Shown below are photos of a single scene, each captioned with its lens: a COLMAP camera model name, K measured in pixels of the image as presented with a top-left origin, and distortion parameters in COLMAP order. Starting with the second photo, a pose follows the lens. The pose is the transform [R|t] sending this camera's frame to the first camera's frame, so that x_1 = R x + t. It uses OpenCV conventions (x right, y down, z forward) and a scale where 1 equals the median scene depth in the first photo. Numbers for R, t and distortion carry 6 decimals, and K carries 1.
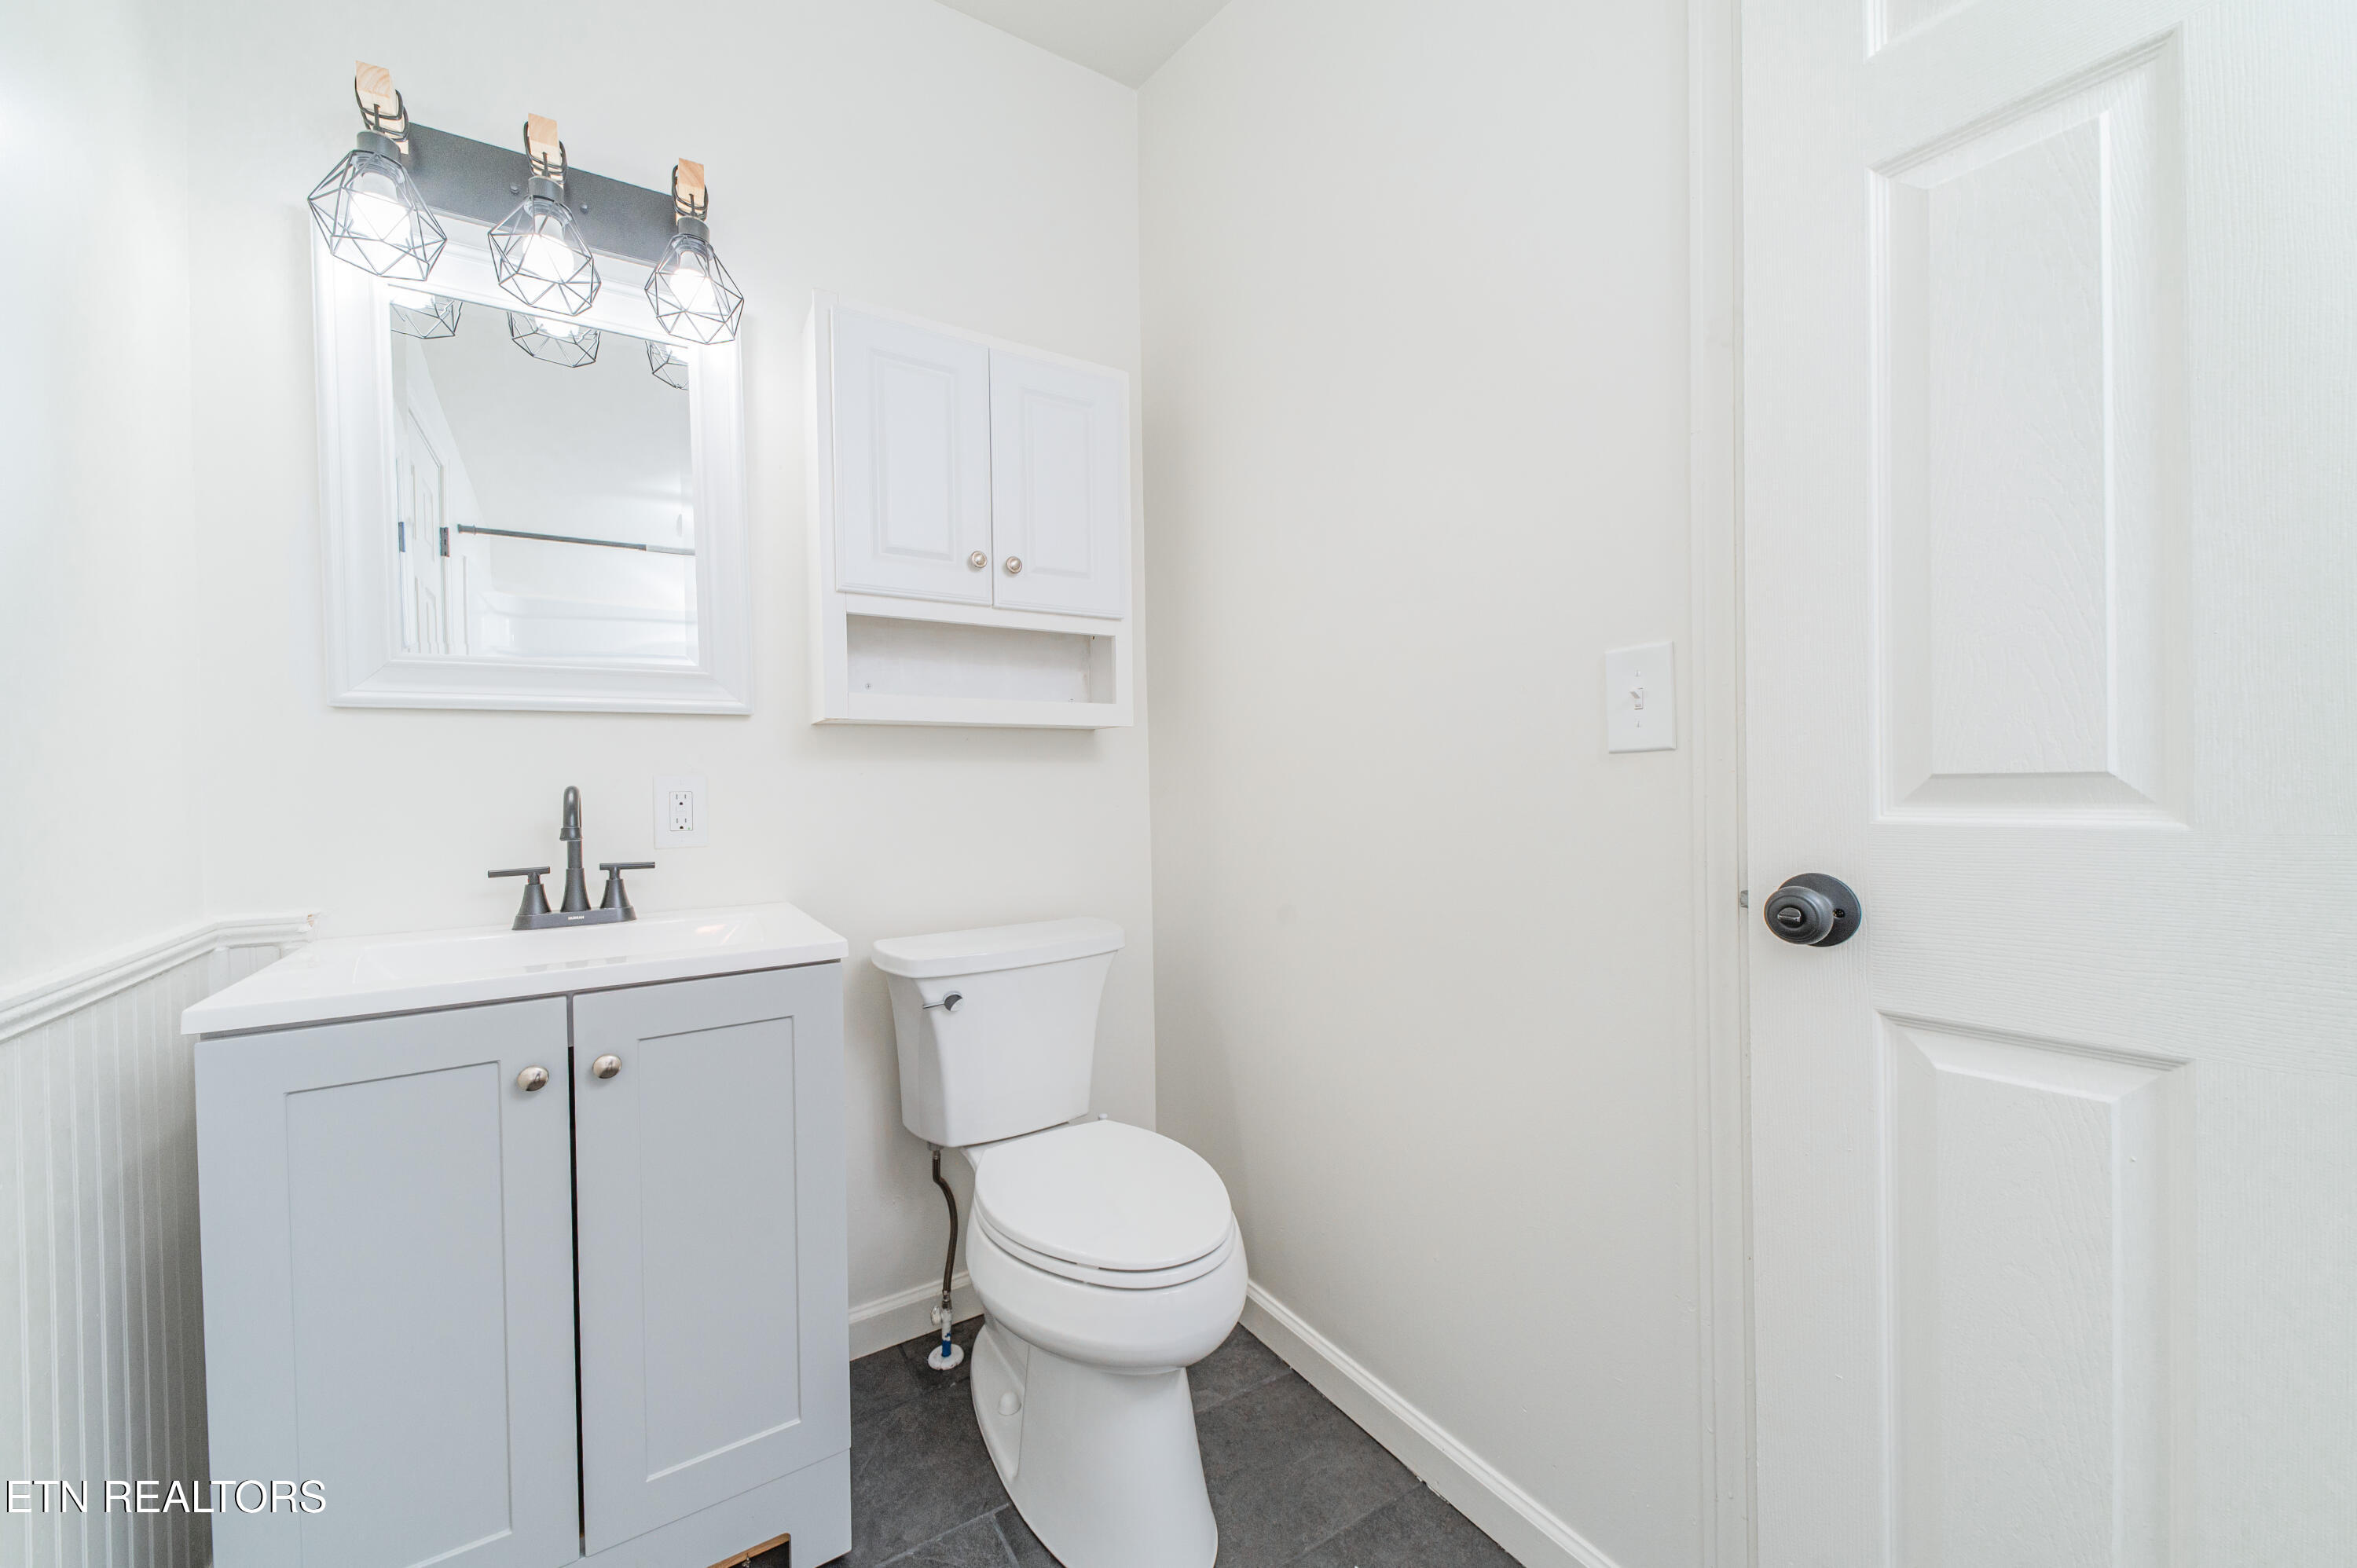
lens RADIAL K [[922.4, 0, 1177.3], [0, 922.4, 787.9], [0, 0, 1]] dist [-0.032653, 0.008556]
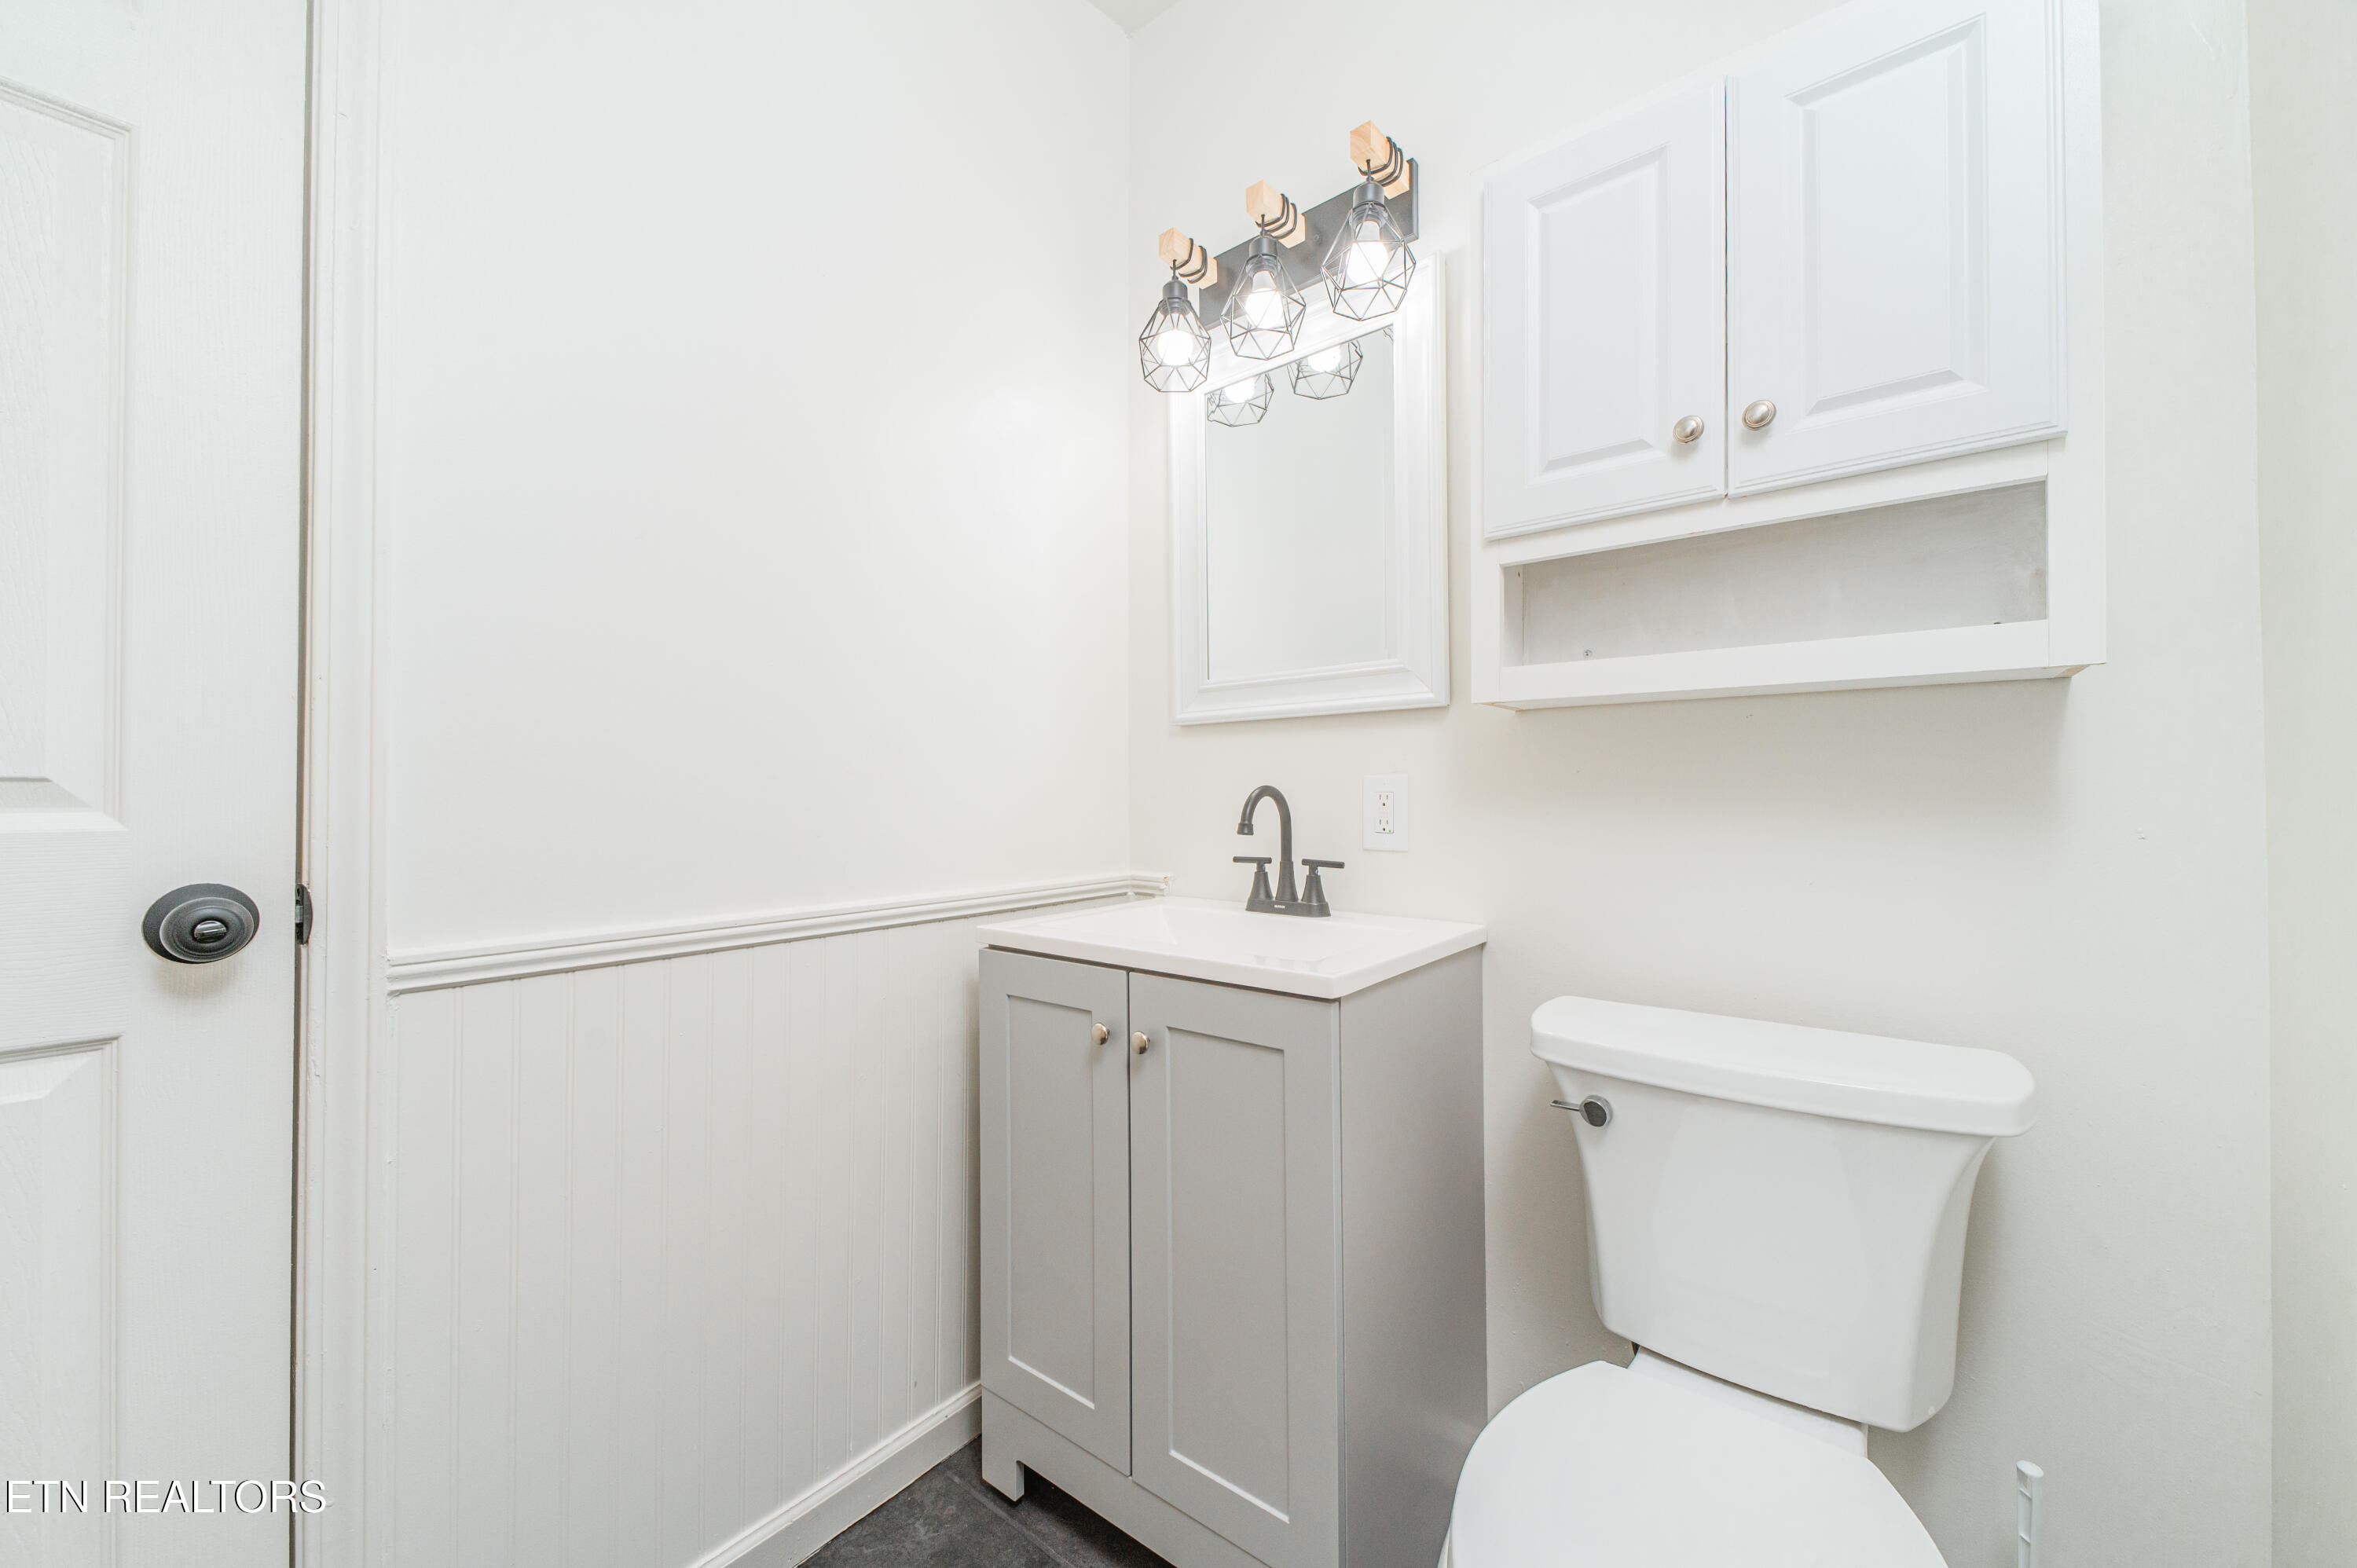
lens RADIAL K [[877.8, 0, 1178.5], [0, 877.8, 784.0], [0, 0, 1]] dist [0.000209, -0.010978]
pose [[0.298557, 0.005964, -0.954373, 0.297317], [-0.006947, 0.999968, 0.004075, -0.006723], [0.954366, 0.005413, 0.298589, 0.563779]]
